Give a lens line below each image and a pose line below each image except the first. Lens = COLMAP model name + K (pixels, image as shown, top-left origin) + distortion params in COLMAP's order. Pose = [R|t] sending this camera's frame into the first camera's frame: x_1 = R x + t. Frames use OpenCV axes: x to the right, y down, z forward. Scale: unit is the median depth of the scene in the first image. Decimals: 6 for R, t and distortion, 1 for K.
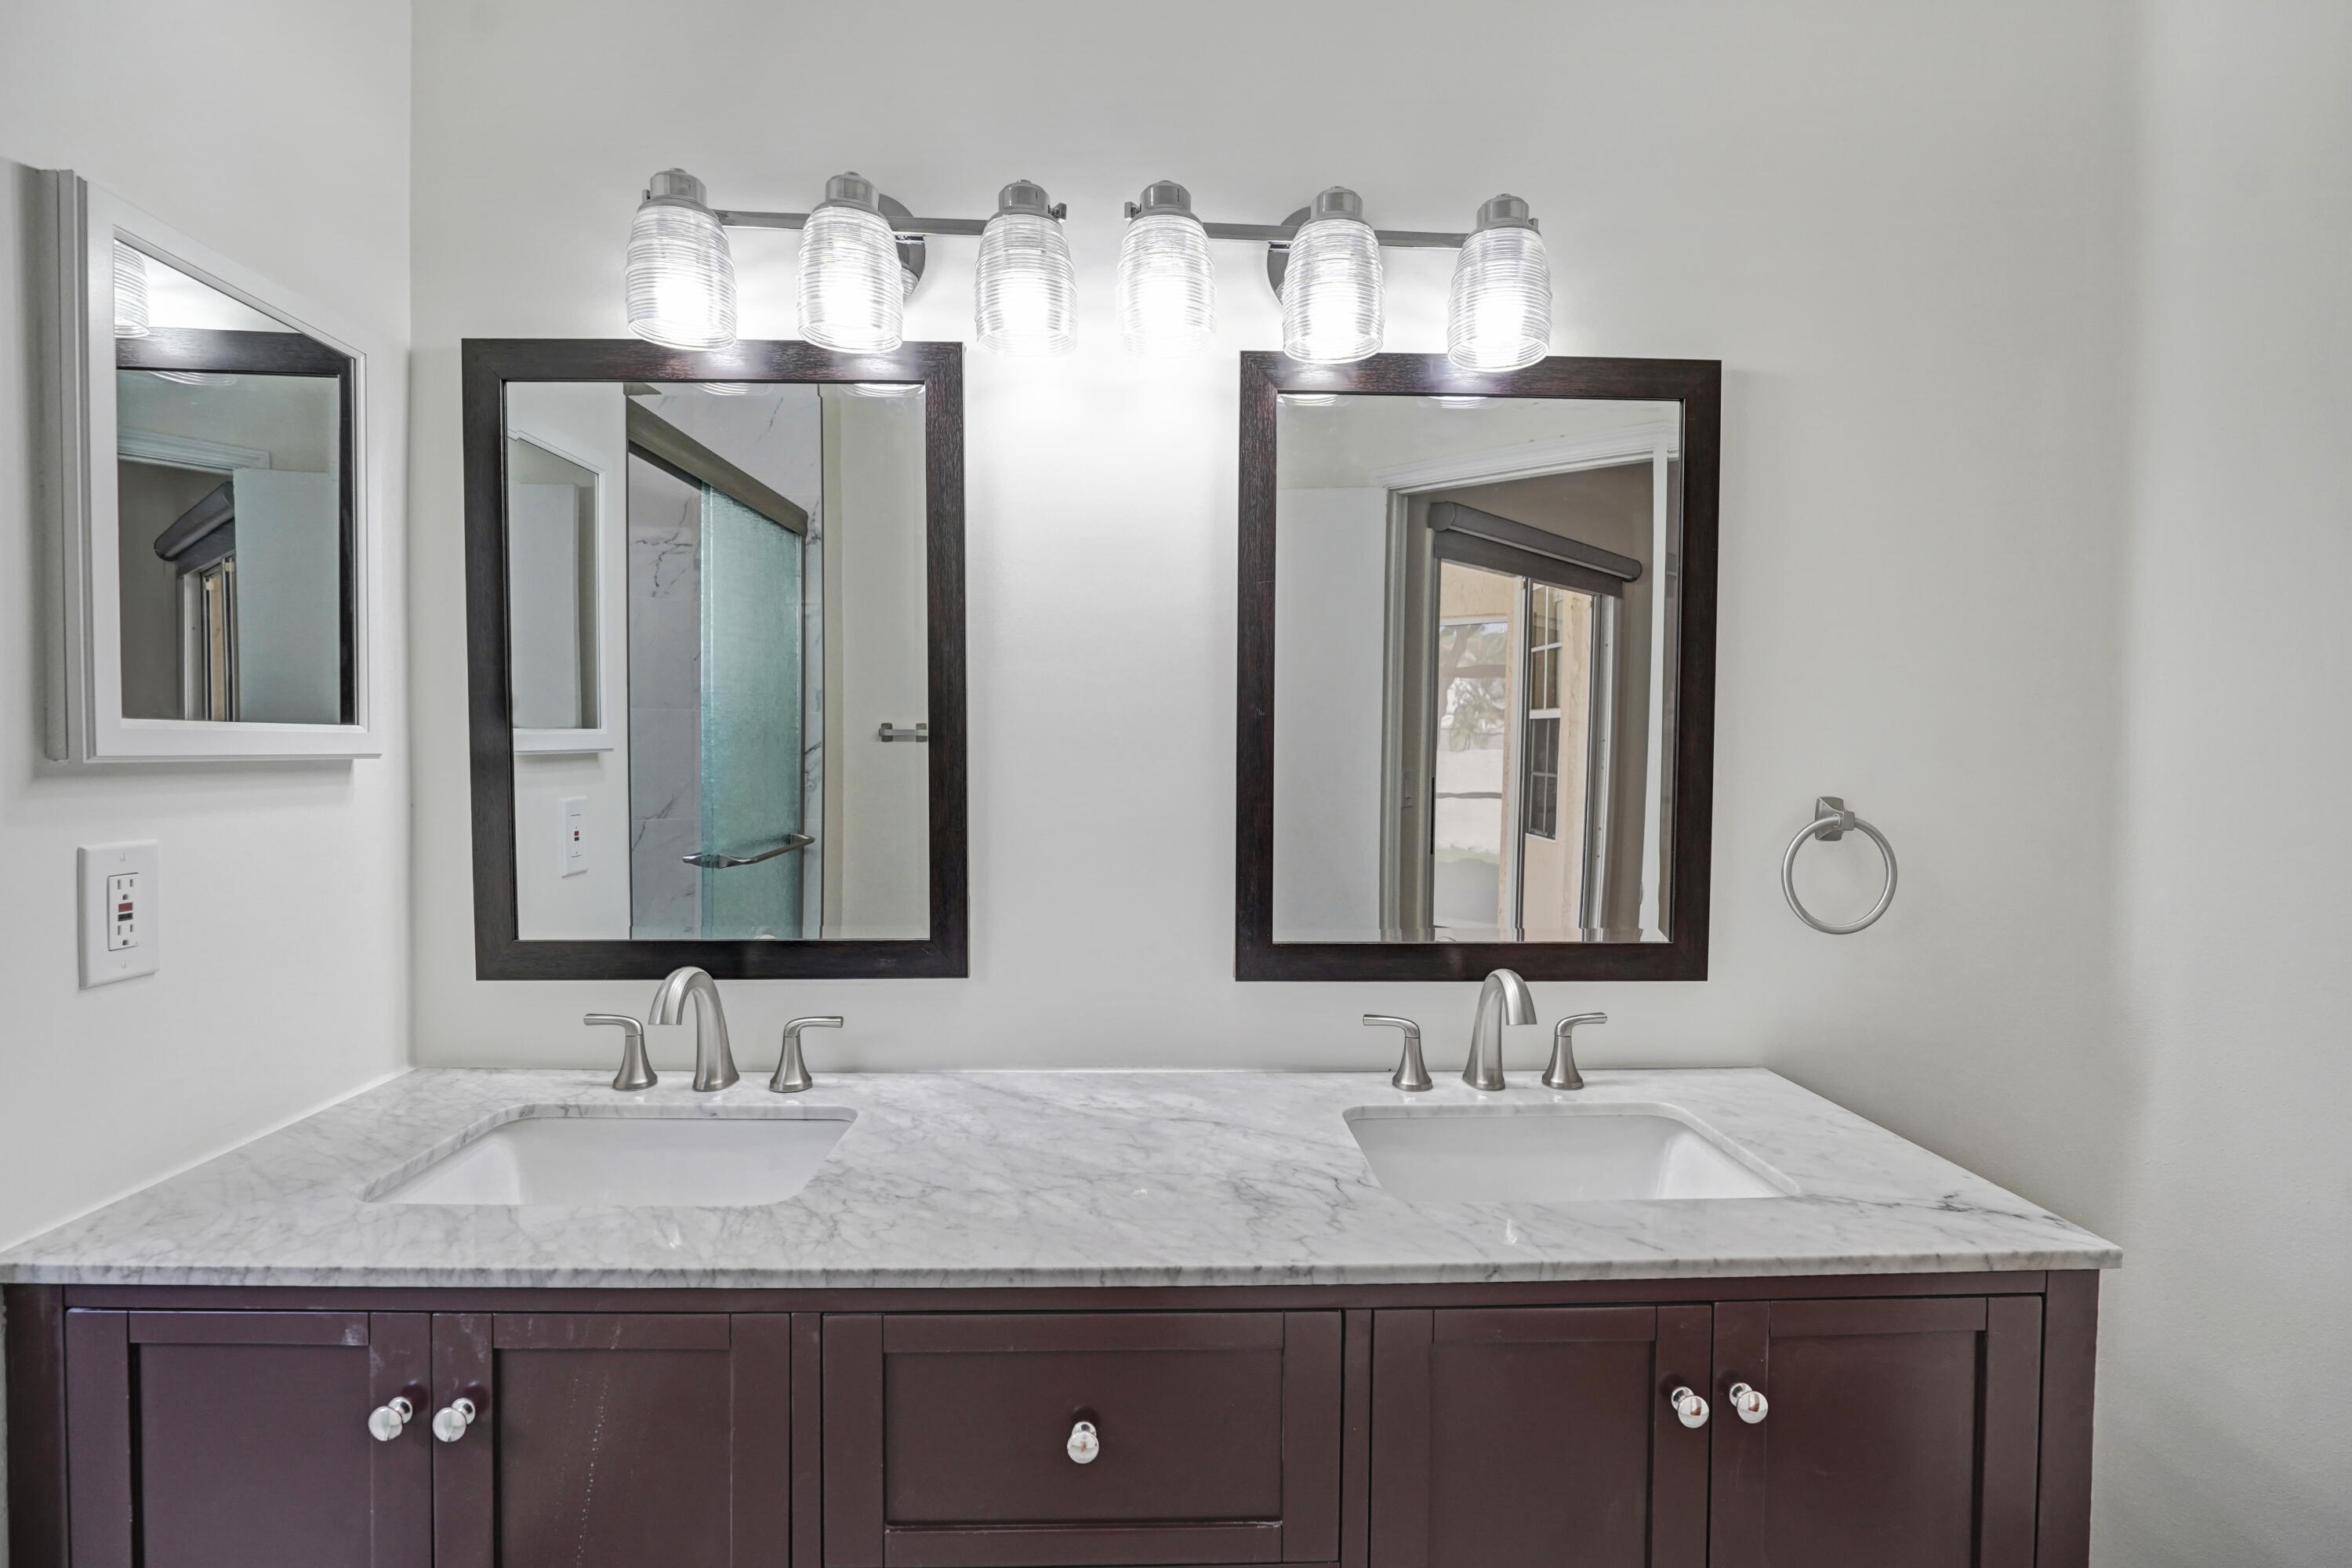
lens RADIAL K [[1190.8, 0, 1176.0], [0, 1190.8, 784.0], [0, 0, 1]] dist [-0.012661, 0.000060]
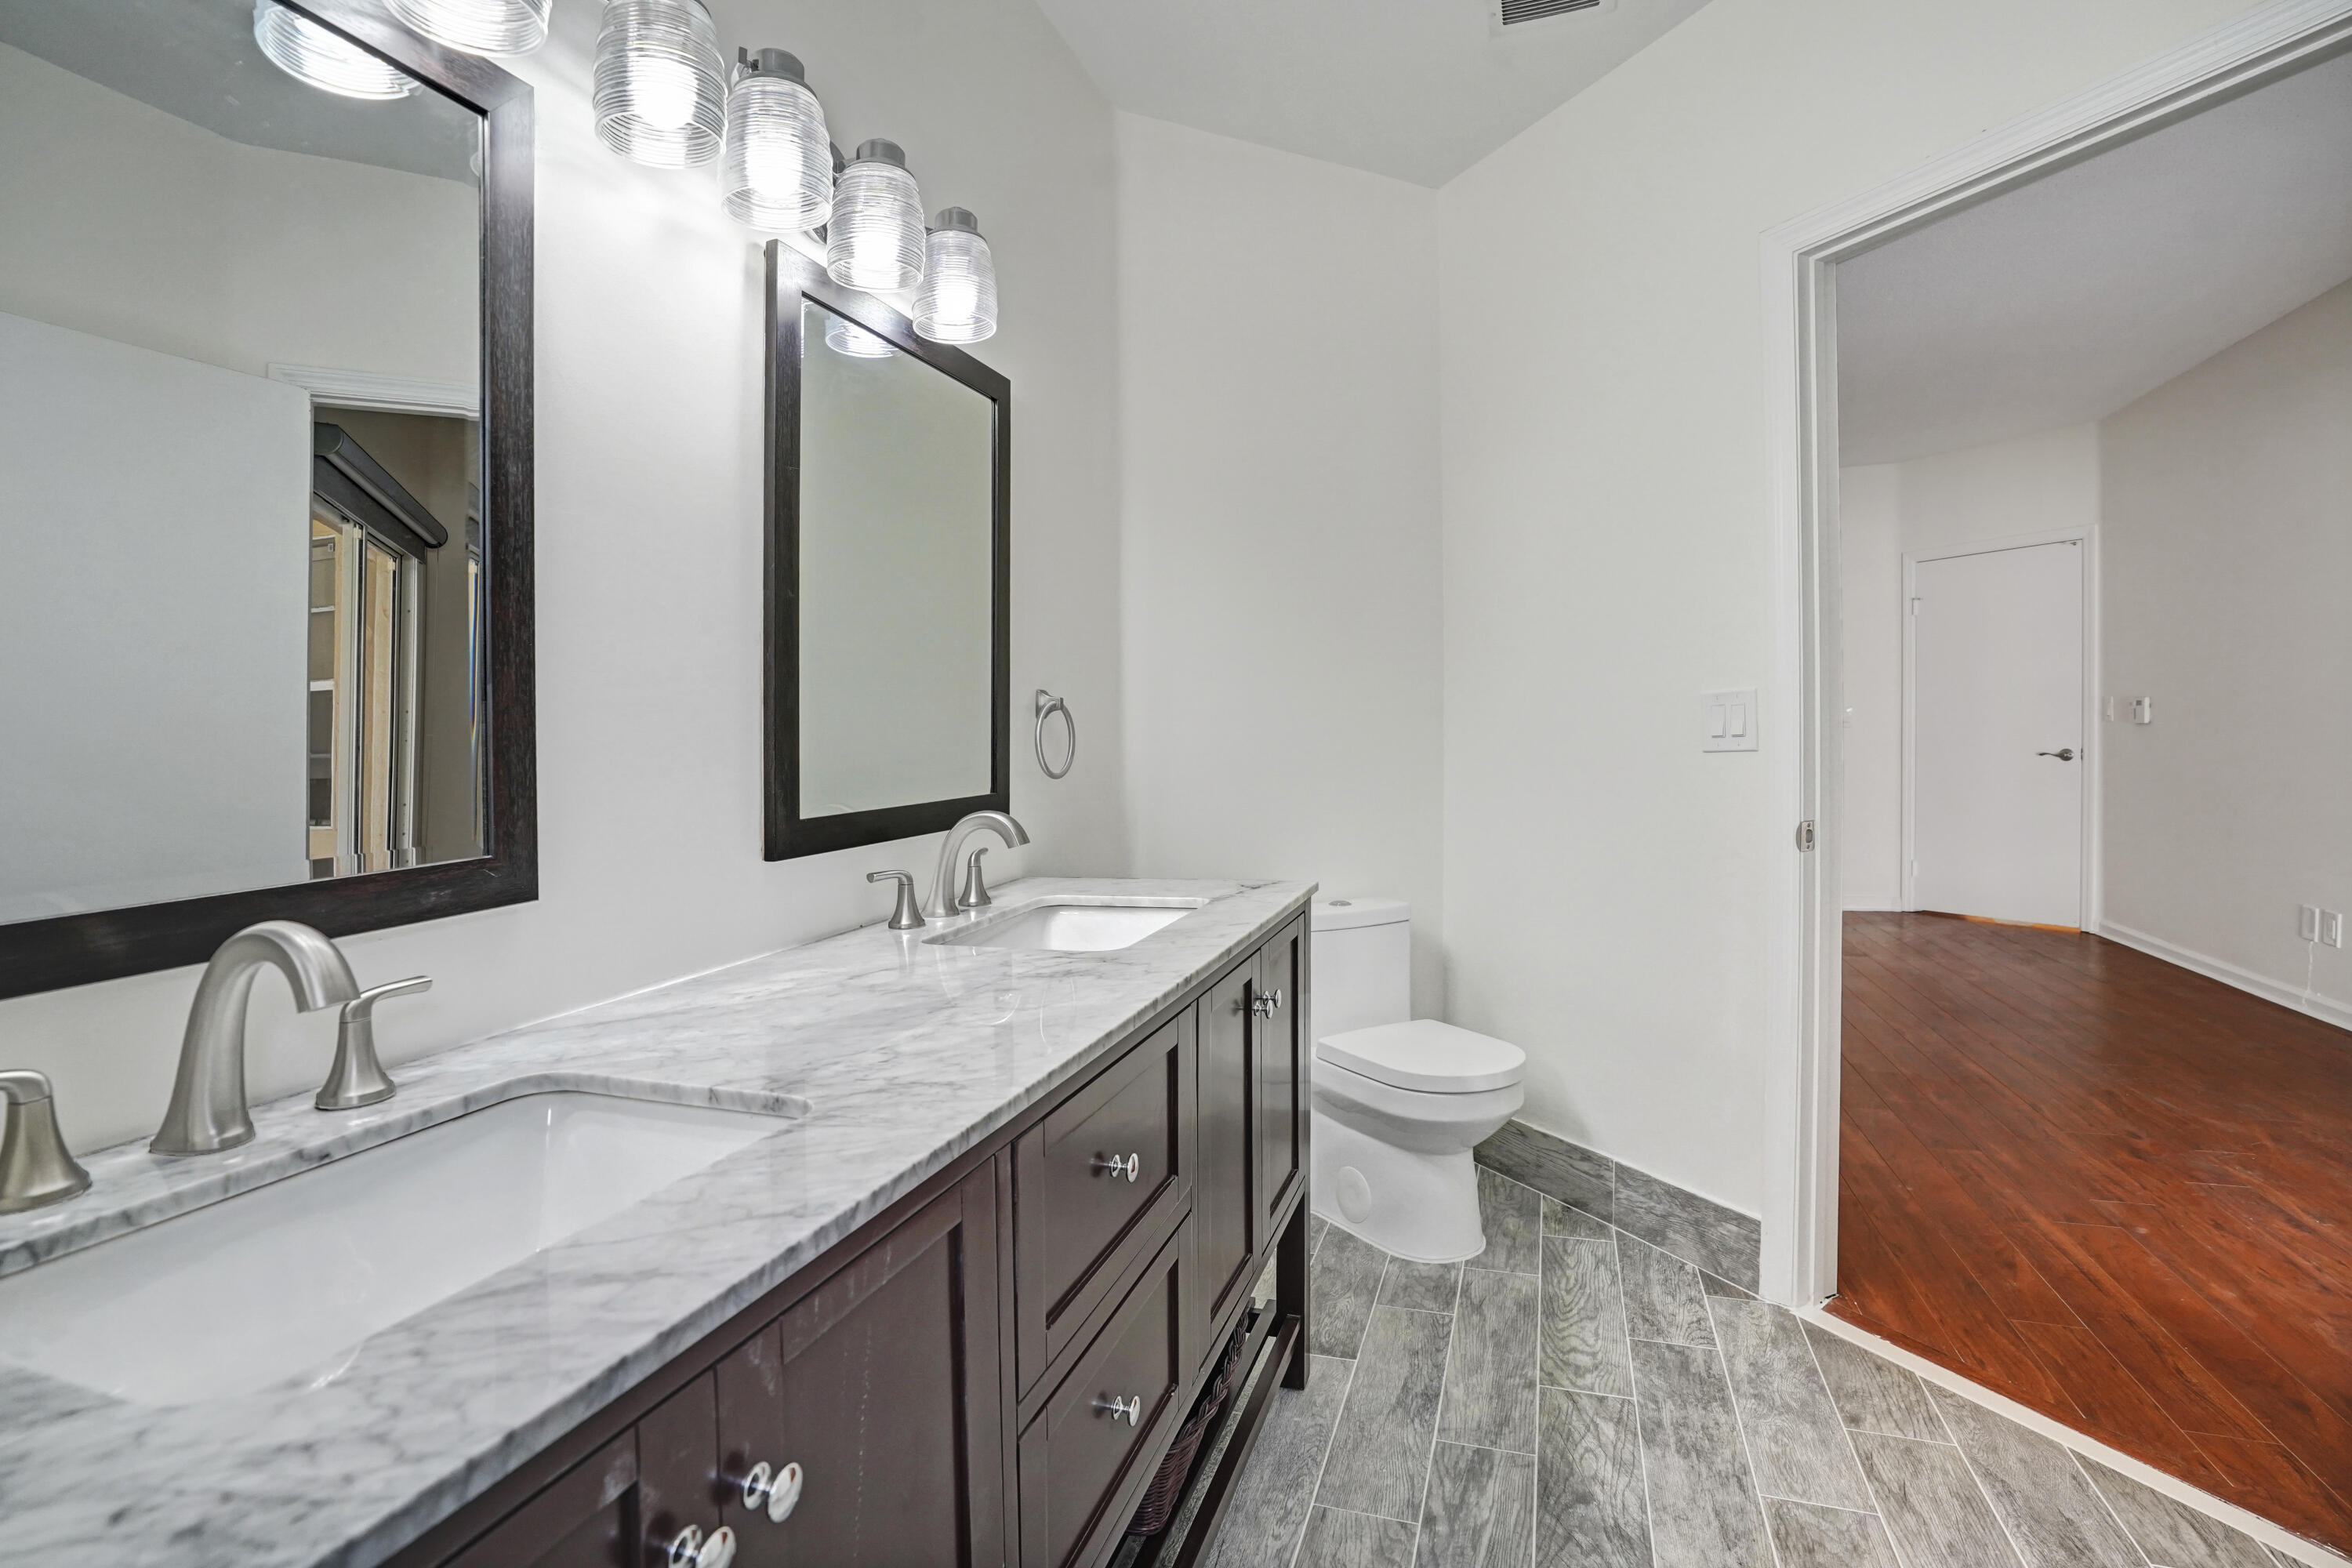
lens RADIAL K [[1106.1, 0, 1176.0], [0, 1106.1, 784.0], [0, 0, 1]] dist [-0.081416, 0.025169]
pose [[0.335361, -0.055858, 0.940432, -0.780871], [0.063982, 0.997286, 0.036419, 0.099668], [-0.939914, 0.047957, 0.338025, 0.414779]]
